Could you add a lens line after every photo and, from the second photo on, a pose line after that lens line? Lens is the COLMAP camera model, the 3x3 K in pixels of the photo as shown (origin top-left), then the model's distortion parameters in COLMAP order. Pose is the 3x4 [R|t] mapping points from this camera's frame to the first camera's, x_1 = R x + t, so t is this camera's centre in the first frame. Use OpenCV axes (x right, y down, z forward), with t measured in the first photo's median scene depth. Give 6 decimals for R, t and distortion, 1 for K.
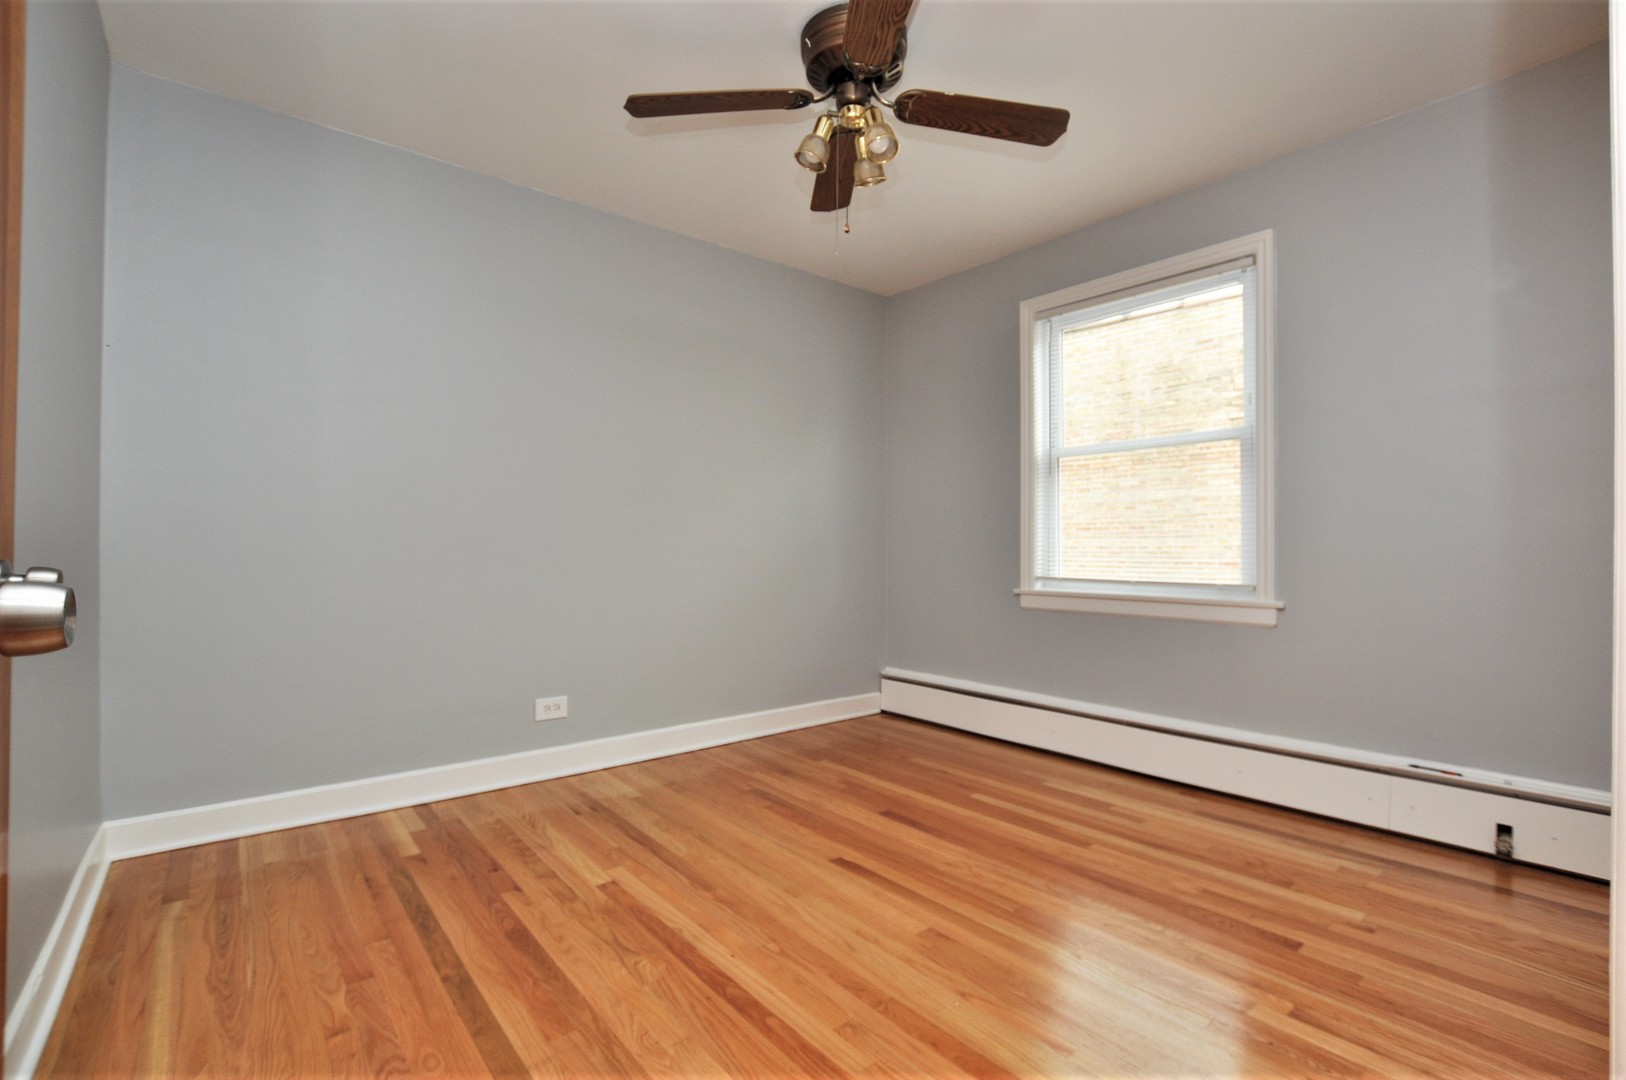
lens RADIAL K [[728.3, 0, 788.1], [0, 728.3, 541.3], [0, 0, 1]] dist [-0.000678, -0.000060]
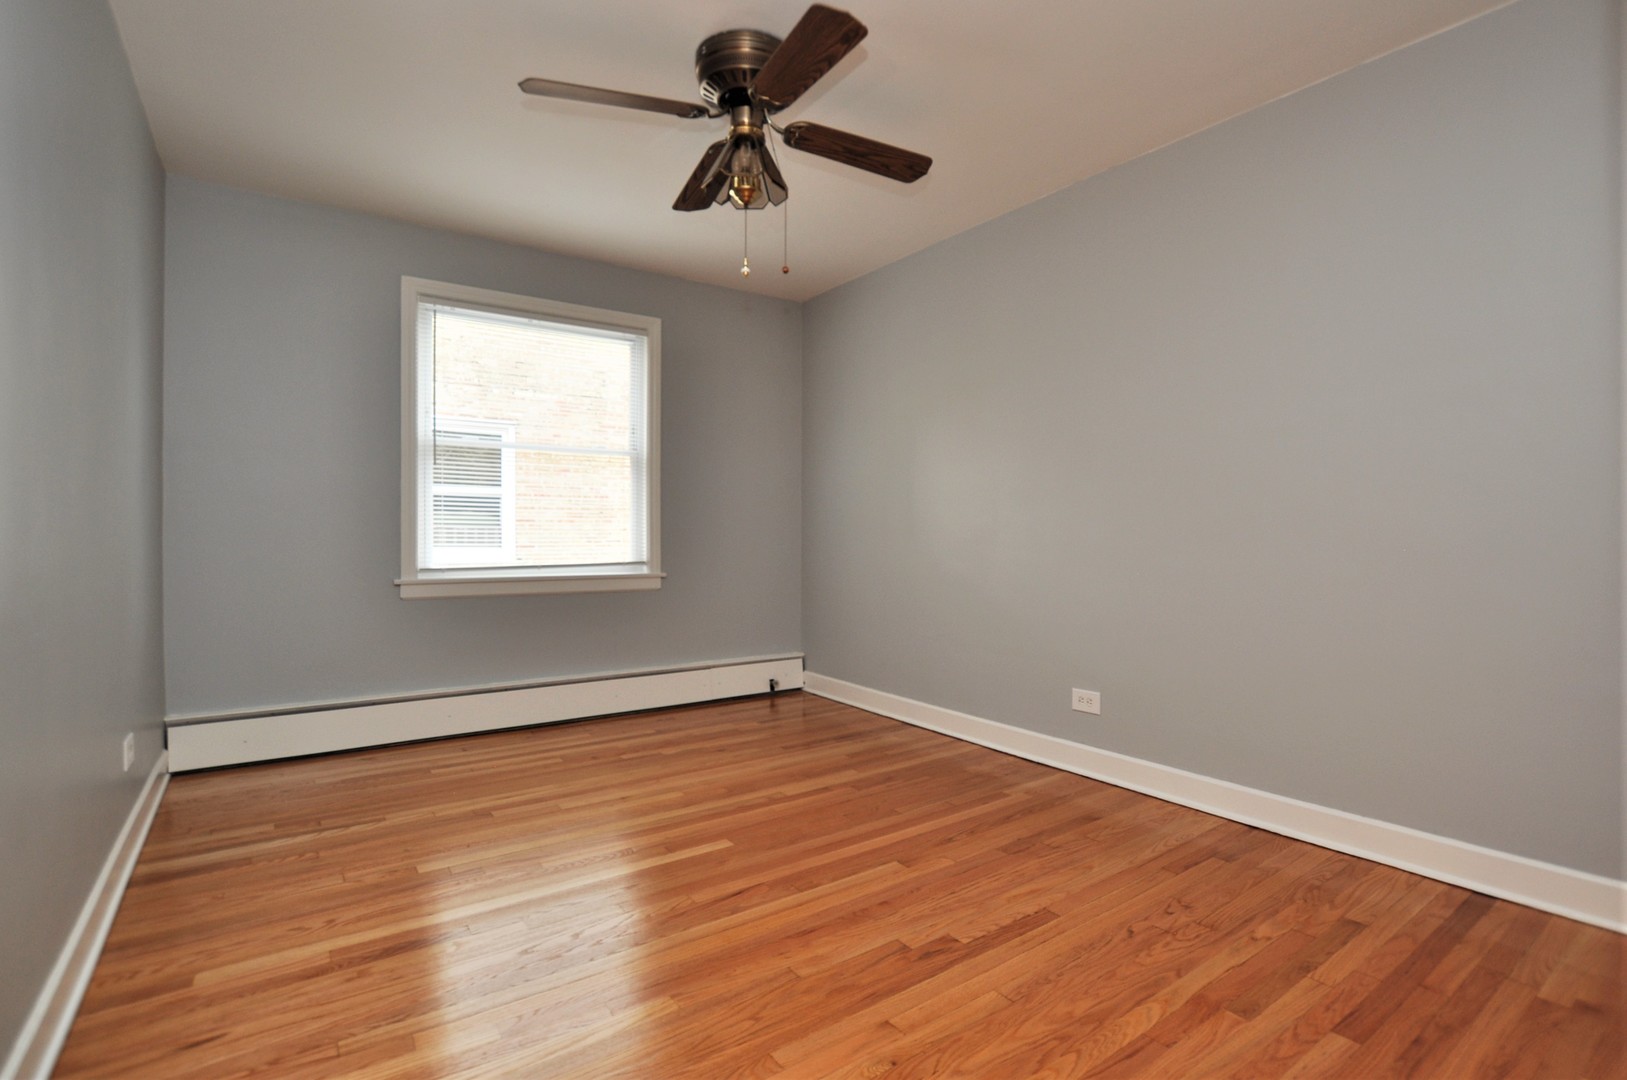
lens RADIAL K [[758.8, 0, 813.5], [0, 758.8, 540.0], [0, 0, 1]] dist [-0.001824, -0.010205]
pose [[0.045175, -0.003897, 0.998972, -0.801867], [-0.020060, 0.999787, 0.004807, 0.002250], [-0.998778, -0.020256, 0.045087, 0.580553]]
